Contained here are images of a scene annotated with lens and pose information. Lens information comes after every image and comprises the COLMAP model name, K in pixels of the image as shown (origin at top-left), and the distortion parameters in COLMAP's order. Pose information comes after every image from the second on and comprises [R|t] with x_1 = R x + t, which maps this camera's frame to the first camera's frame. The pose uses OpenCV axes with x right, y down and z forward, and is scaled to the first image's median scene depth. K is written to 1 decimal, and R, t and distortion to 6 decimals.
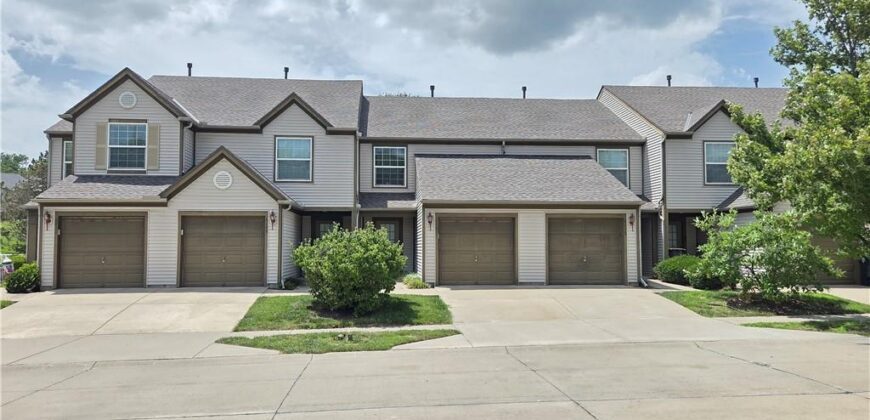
lens RADIAL K [[682.7, 0, 435.0], [0, 682.7, 210.0], [0, 0, 1]] dist [0.060462, -0.004056]
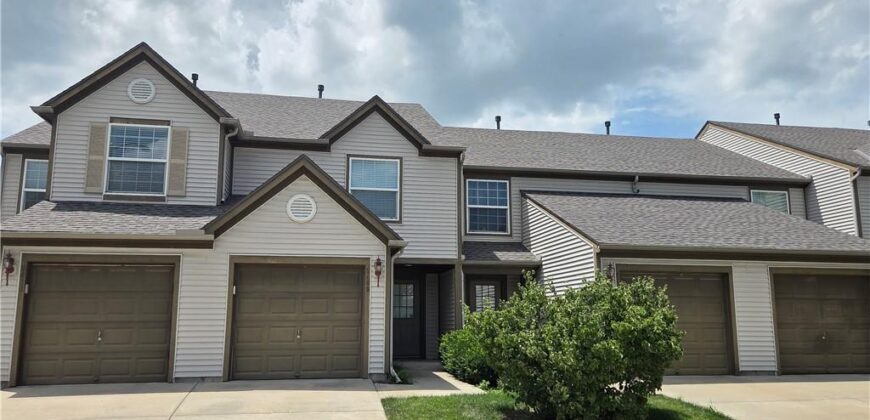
lens RADIAL K [[682.7, 0, 435.0], [0, 682.7, 210.0], [0, 0, 1]] dist [0.060462, -0.004056]
pose [[0.994662, 0.018164, 0.101572, -0.232000], [-0.006821, 0.993806, -0.110922, 0.025911], [-0.102958, 0.109637, 0.988625, 0.332517]]
